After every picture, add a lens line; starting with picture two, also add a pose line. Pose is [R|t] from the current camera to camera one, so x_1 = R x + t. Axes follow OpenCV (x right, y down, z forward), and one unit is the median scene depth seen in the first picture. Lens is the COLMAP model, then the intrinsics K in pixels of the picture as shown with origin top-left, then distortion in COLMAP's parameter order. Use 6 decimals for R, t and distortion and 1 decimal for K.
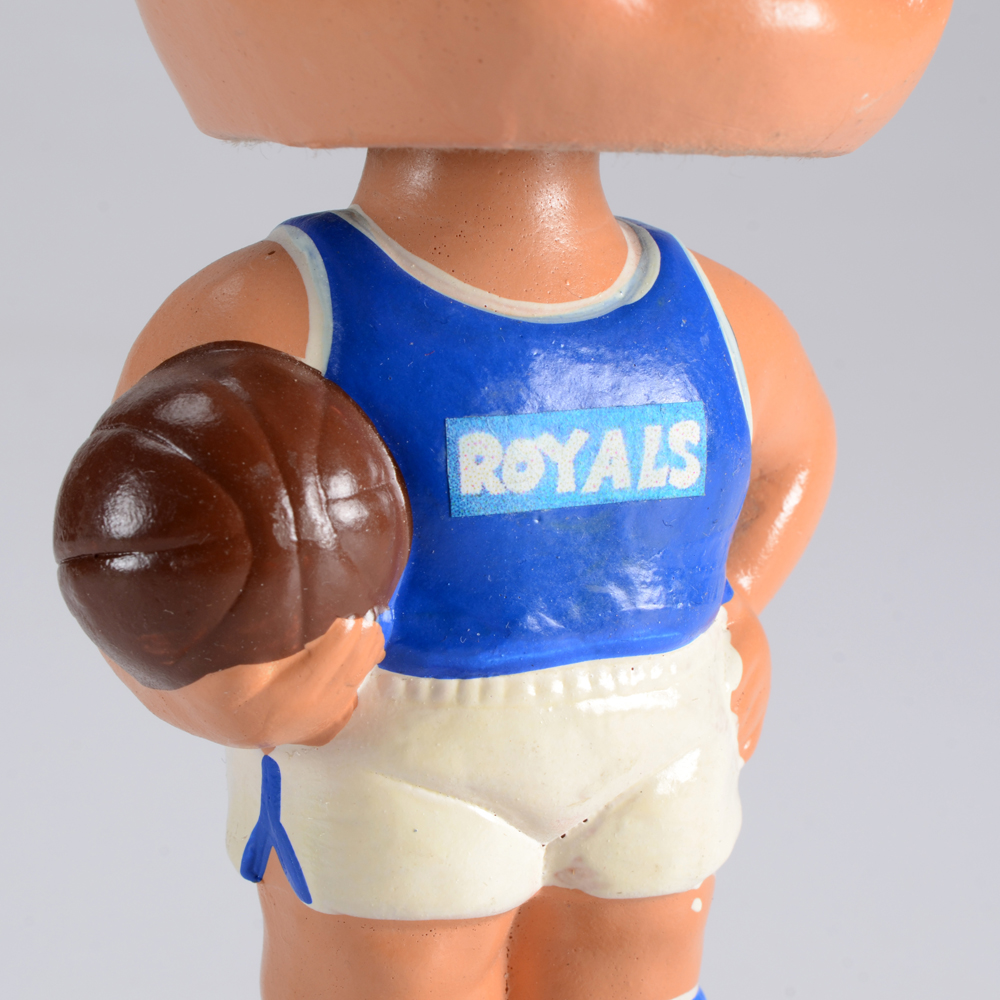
lens RADIAL K [[3428.9, 0, 500.0], [0, 3428.9, 500.0], [0, 0, 1]] dist [0.038772, 1.844860]
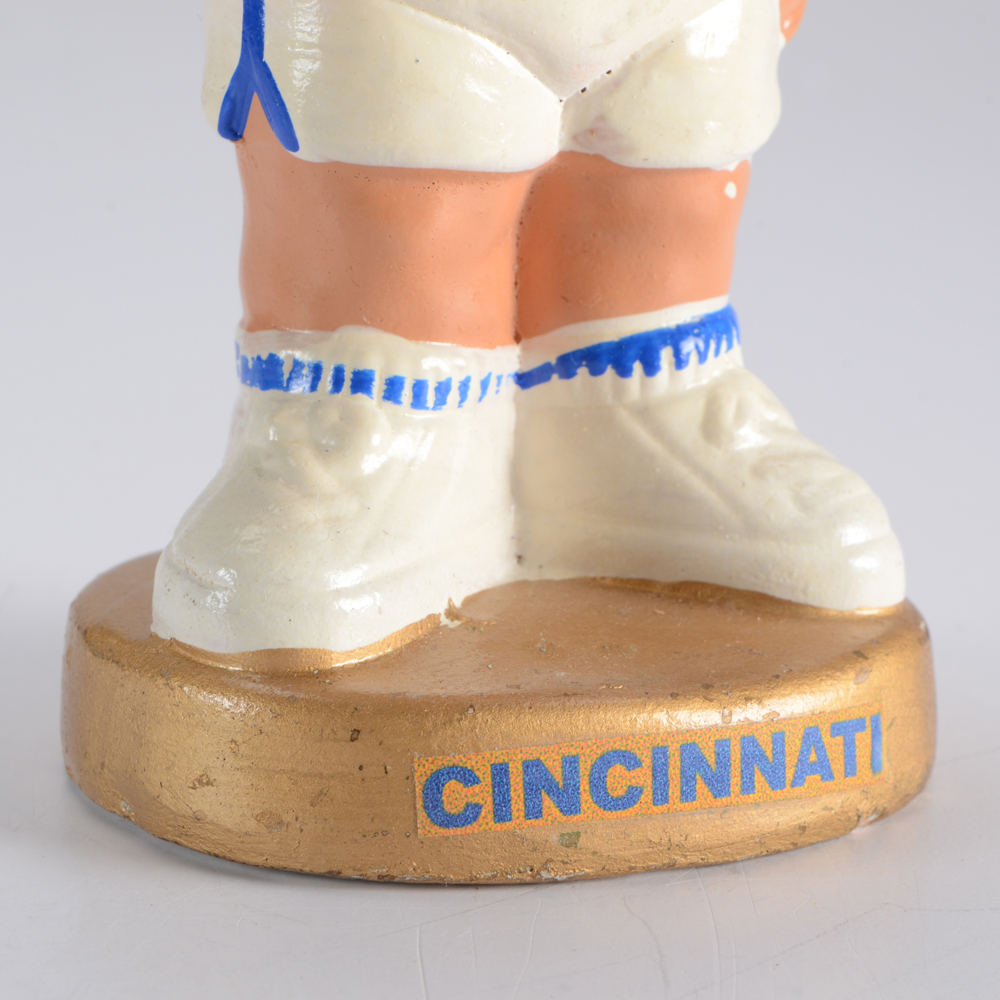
lens RADIAL K [[3428.9, 0, 500.0], [0, 3428.9, 500.0], [0, 0, 1]] dist [0.038772, 1.844860]
pose [[0.999880, 0.012040, 0.009750, -0.010708], [-0.012332, 0.999457, 0.030552, 0.181292], [-0.009377, -0.030669, 0.999486, 0.115030]]
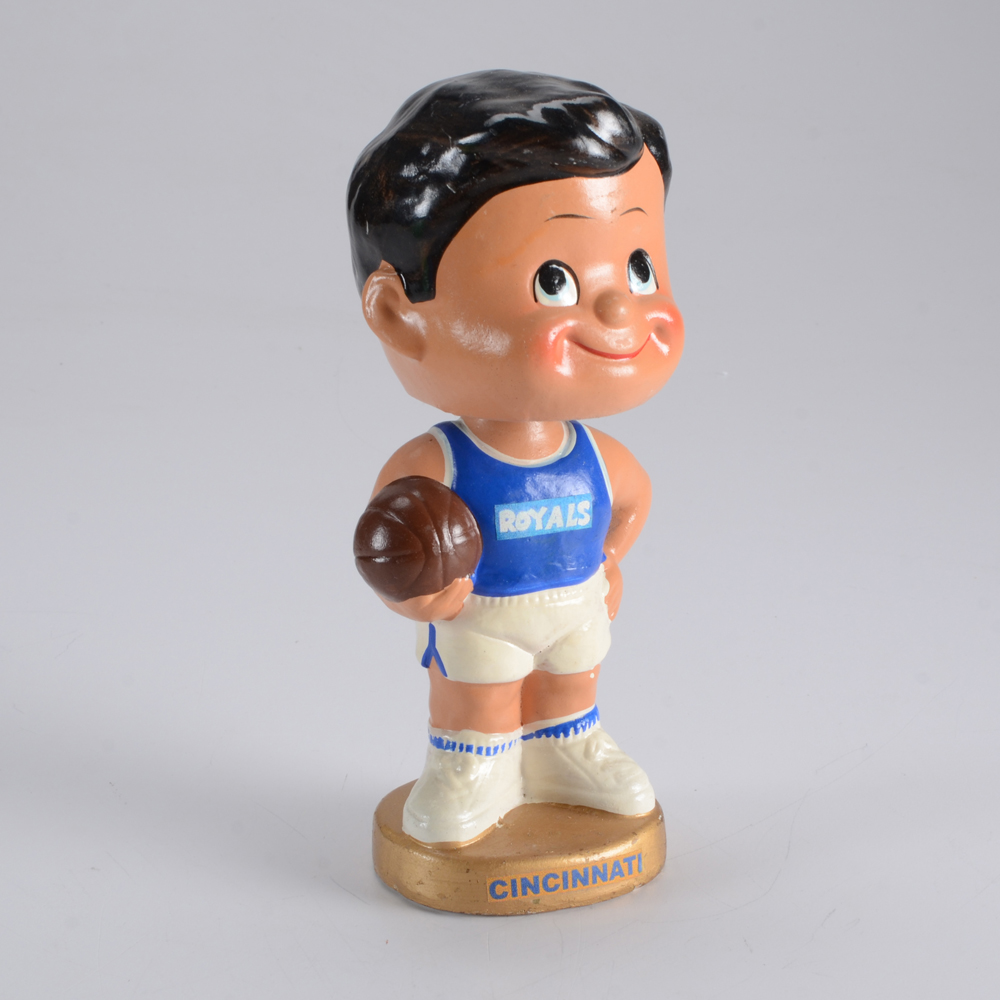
lens RADIAL K [[2721.0, 0, 500.0], [0, 2721.0, 500.0], [0, 0, 1]] dist [0.060326, -0.182550]
pose [[0.999272, -0.001525, -0.038127, 0.070296], [0.005032, 0.995740, 0.092063, -0.223874], [0.037824, -0.092188, 0.995023, -1.149967]]
